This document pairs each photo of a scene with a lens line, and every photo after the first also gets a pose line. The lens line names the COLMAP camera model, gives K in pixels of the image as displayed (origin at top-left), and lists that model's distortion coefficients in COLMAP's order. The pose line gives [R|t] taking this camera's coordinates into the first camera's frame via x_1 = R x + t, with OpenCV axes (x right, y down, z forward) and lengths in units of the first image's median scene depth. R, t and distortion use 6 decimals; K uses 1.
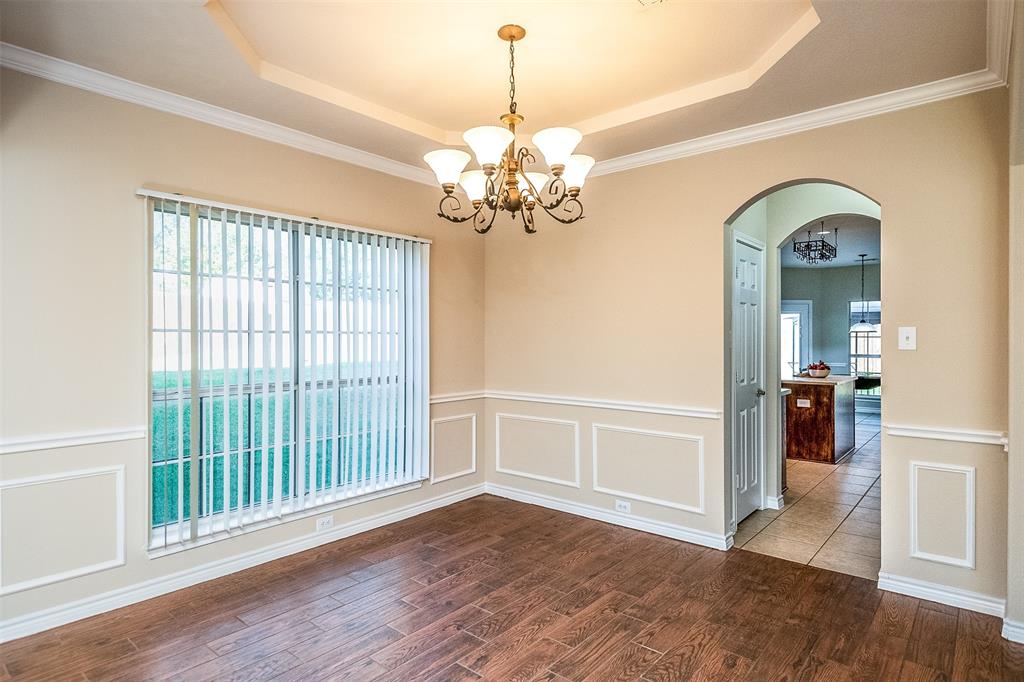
lens RADIAL K [[554.2, 0, 511.2], [0, 554.2, 336.2], [0, 0, 1]] dist [0.002915, -0.000012]
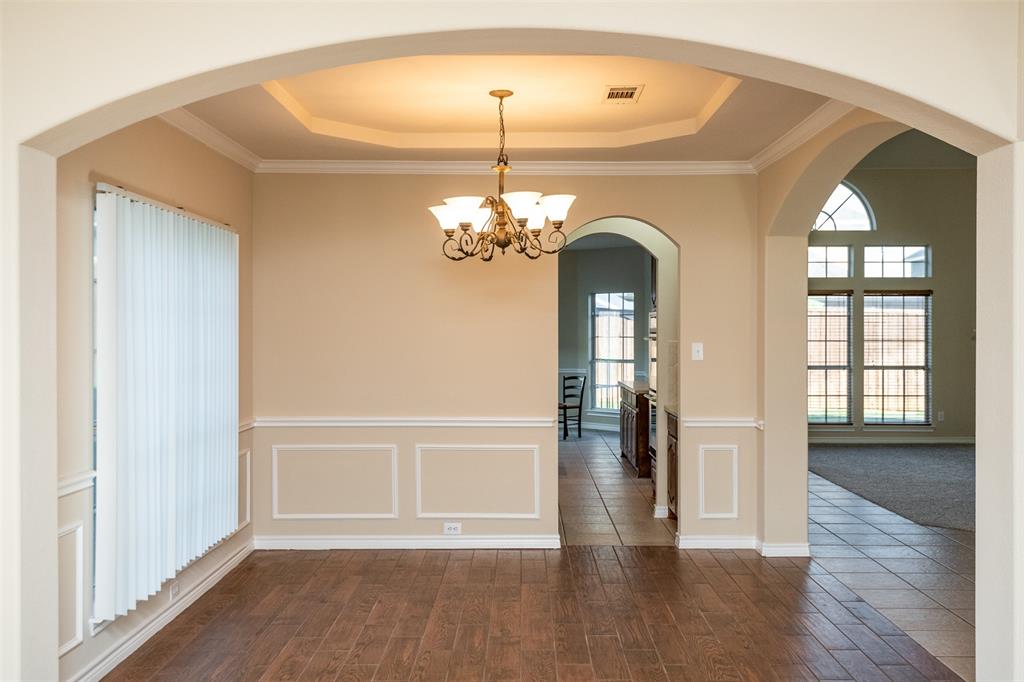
lens RADIAL K [[1019.5, 0, 512.1], [0, 1019.5, 340.8], [0, 0, 1]] dist [0.001752, 0.000000]
pose [[0.763964, -0.007045, 0.645221, -0.850962], [-0.003253, 0.999886, 0.014769, -0.040497], [-0.645251, -0.013382, 0.763854, -0.397710]]
